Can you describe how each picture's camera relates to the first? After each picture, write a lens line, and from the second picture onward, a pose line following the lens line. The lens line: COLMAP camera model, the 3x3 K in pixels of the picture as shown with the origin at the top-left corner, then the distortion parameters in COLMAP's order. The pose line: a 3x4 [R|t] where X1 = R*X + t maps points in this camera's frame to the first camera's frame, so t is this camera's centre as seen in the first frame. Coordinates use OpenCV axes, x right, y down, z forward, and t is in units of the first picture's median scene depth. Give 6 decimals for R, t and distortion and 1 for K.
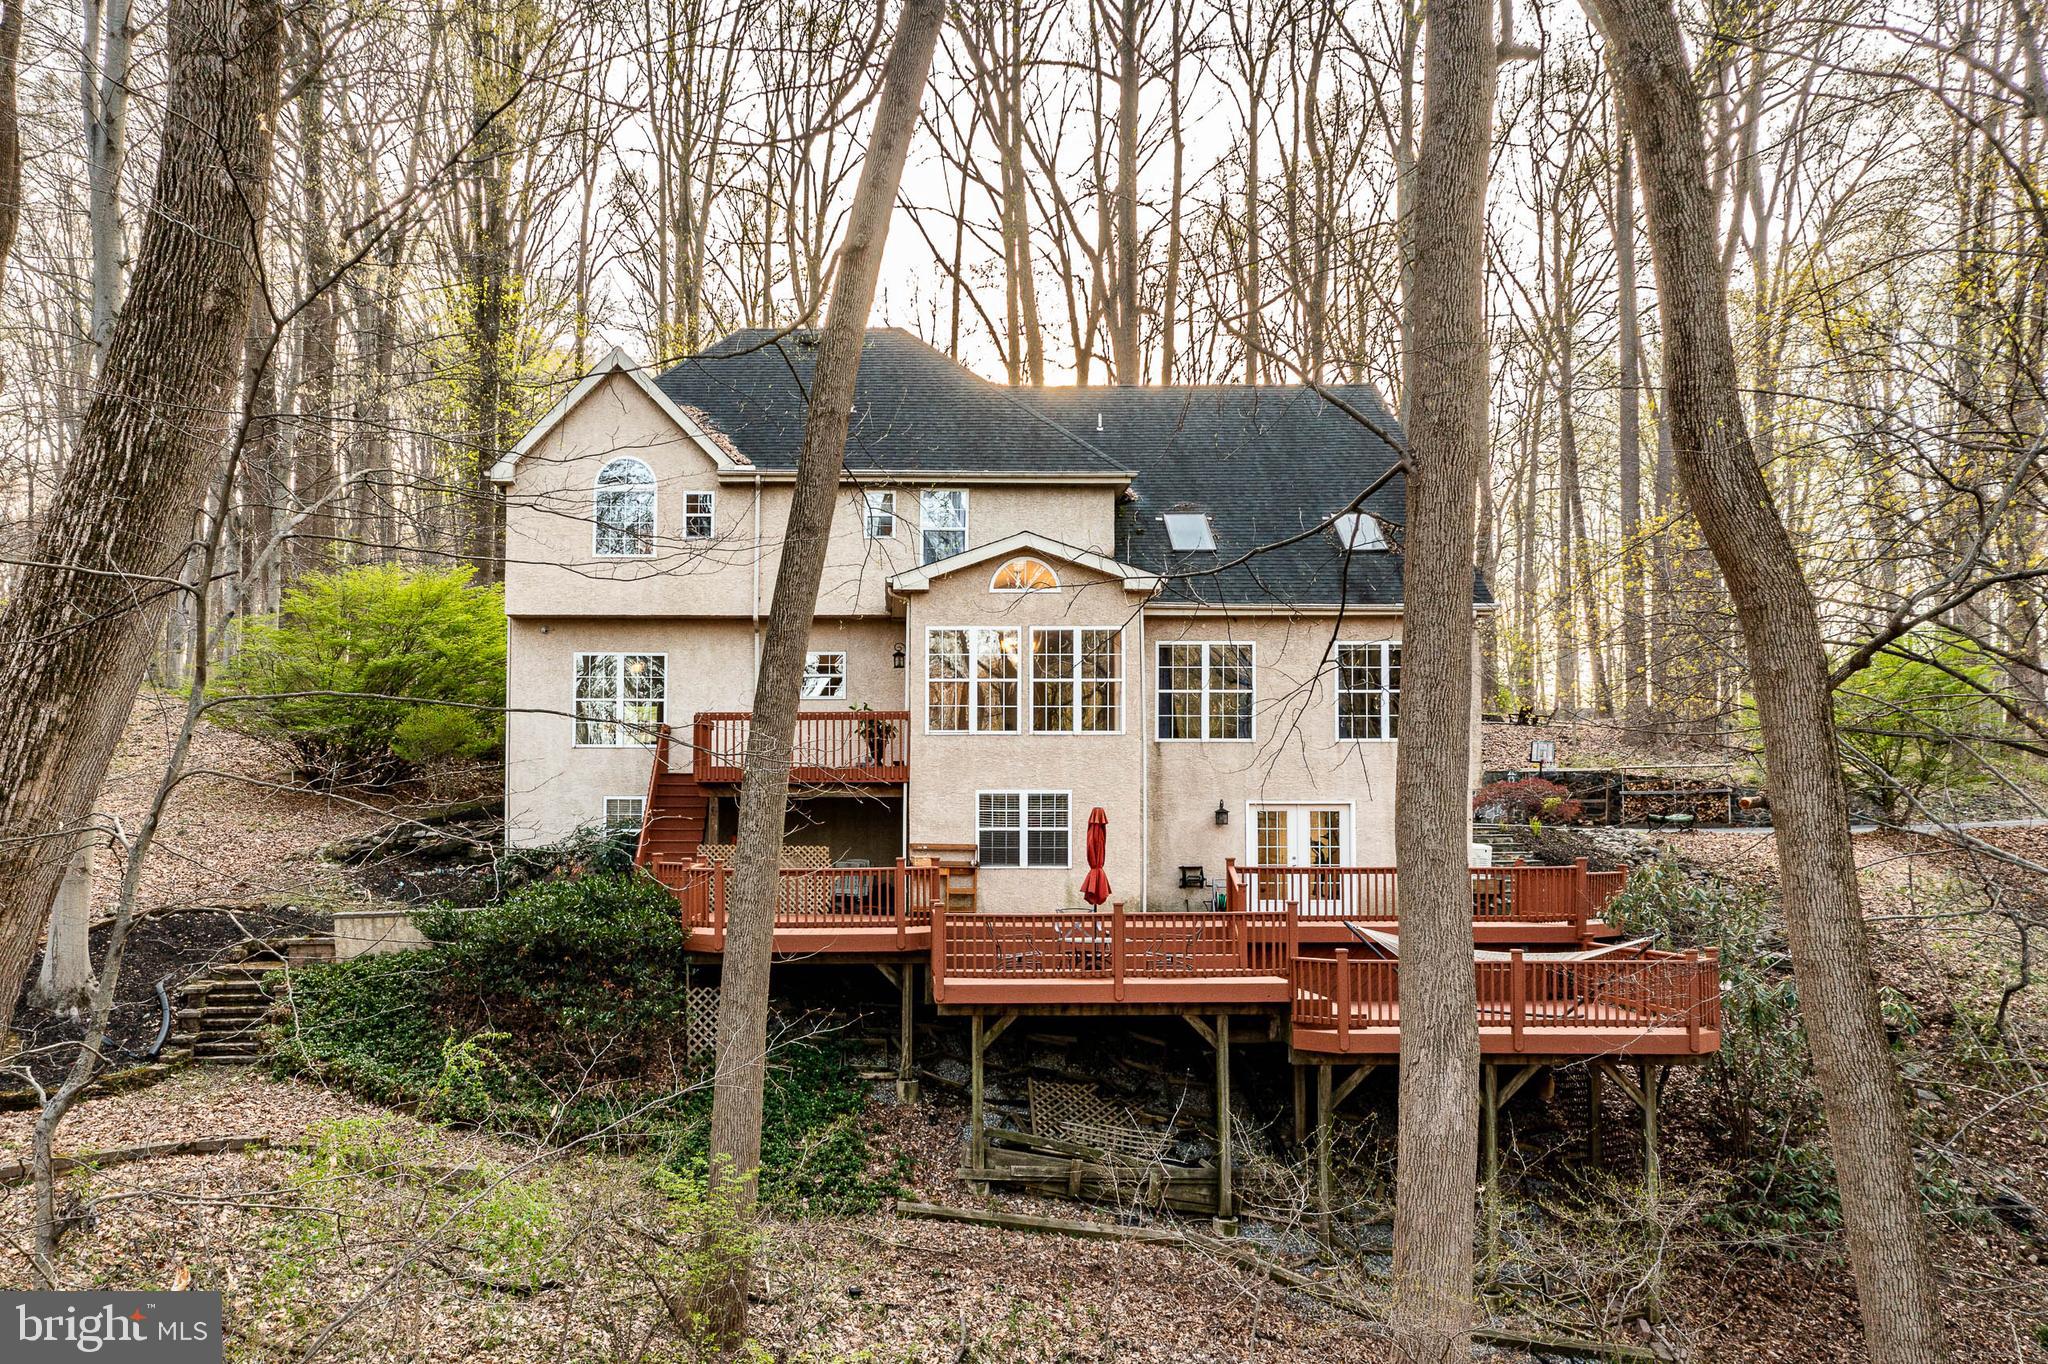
lens RADIAL K [[1579.0, 0, 1085.7], [0, 1579.0, 683.8], [0, 0, 1]] dist [-0.010026, 0.004318]
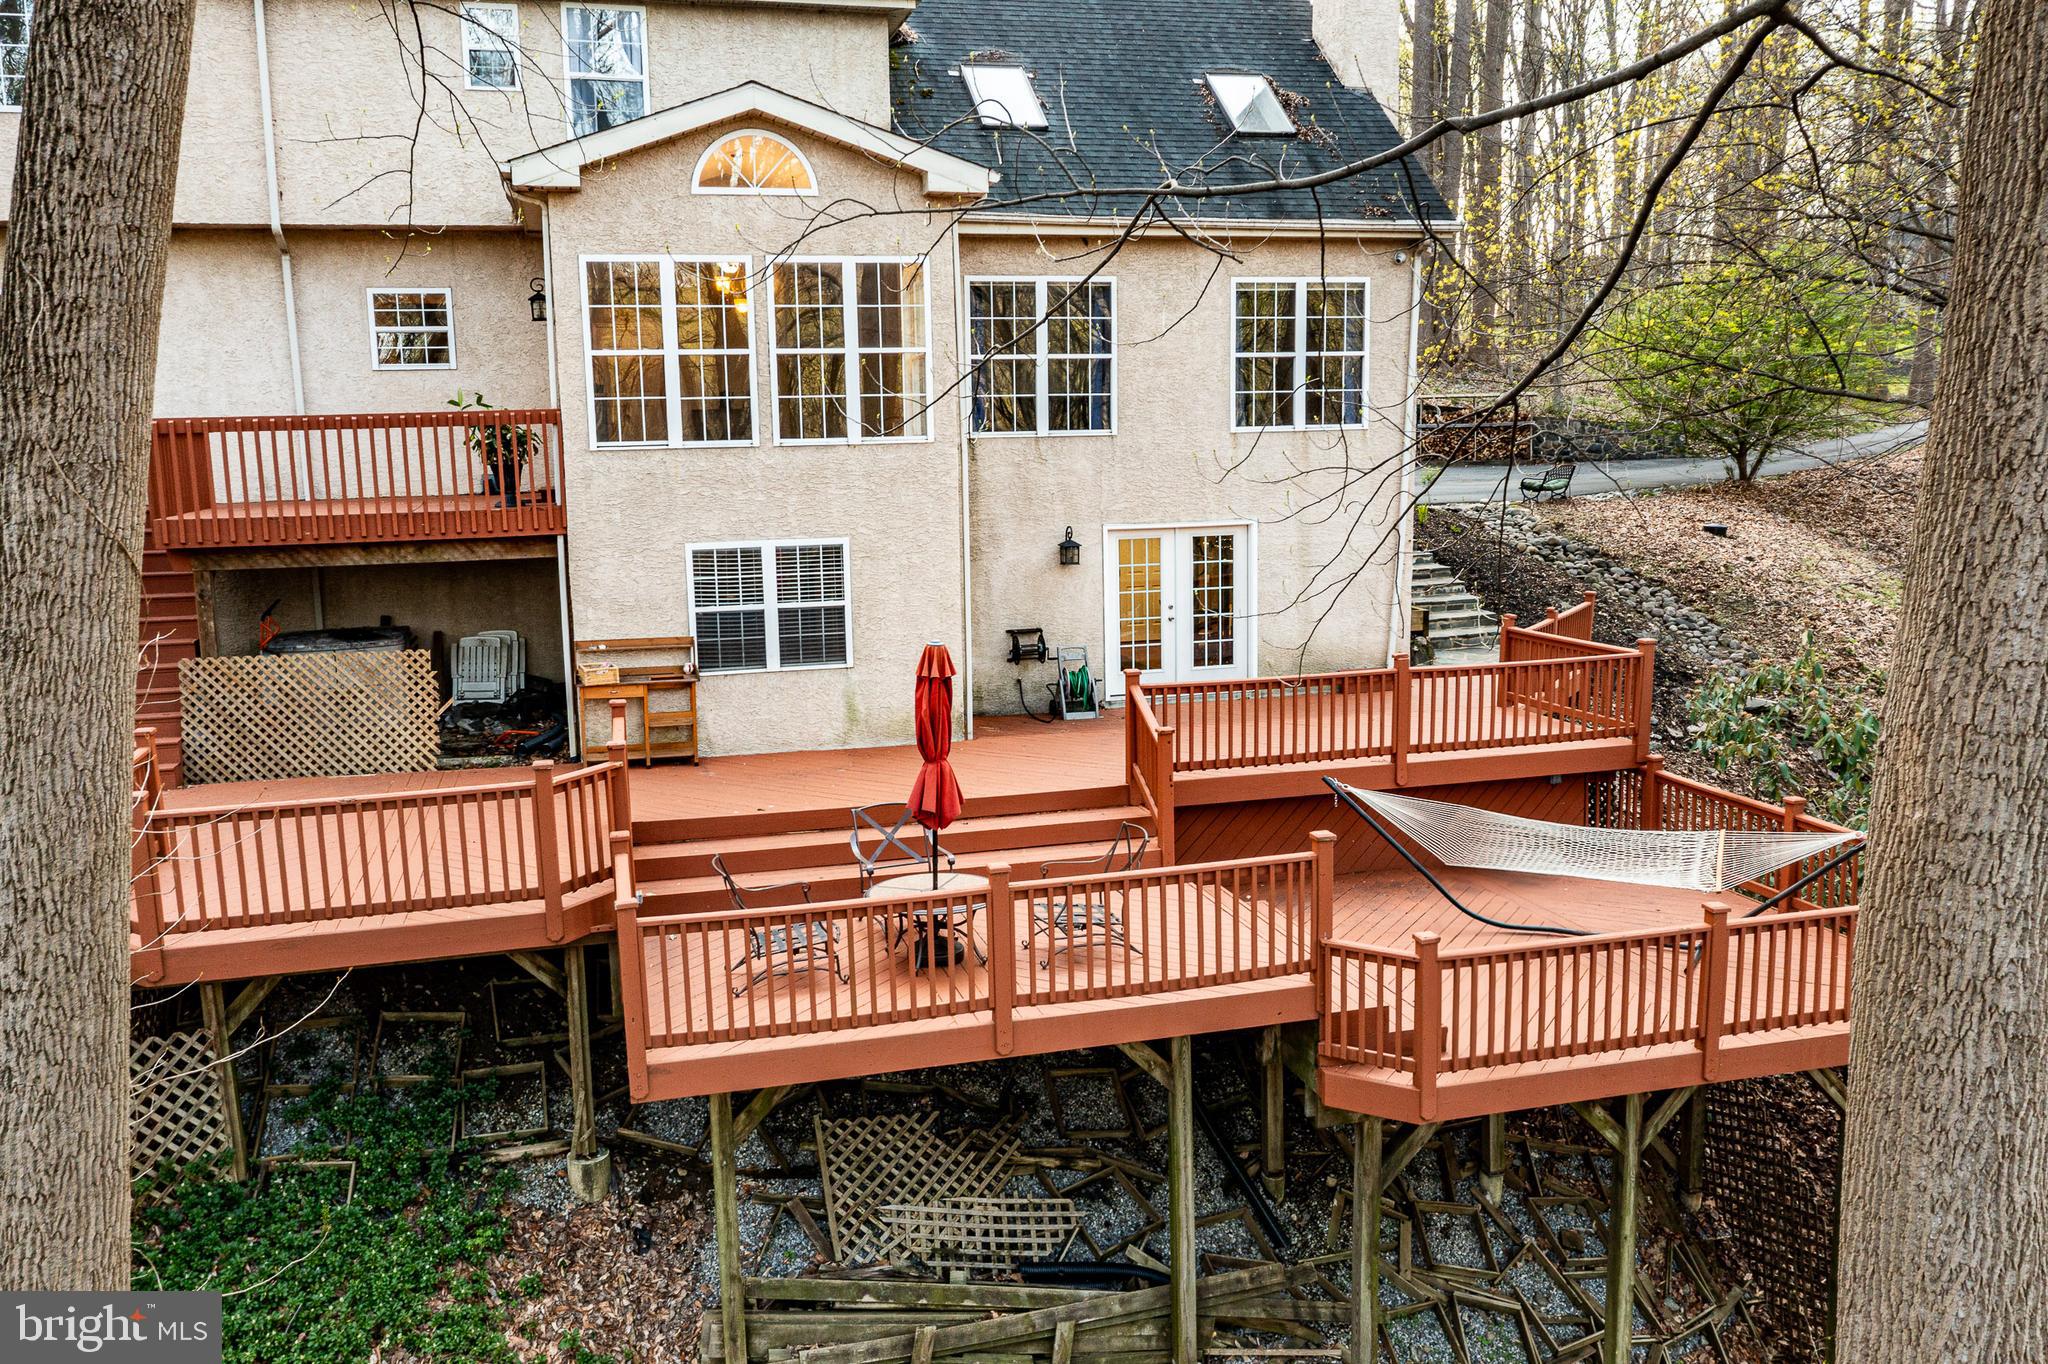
lens RADIAL K [[1579.0, 0, 1085.7], [0, 1579.0, 683.8], [0, 0, 1]] dist [-0.010026, 0.004318]
pose [[0.983717, -0.035103, 0.176261, -0.027888], [-0.010164, 0.968304, 0.249570, -0.030165], [-0.179435, -0.247298, 0.952180, 0.392561]]
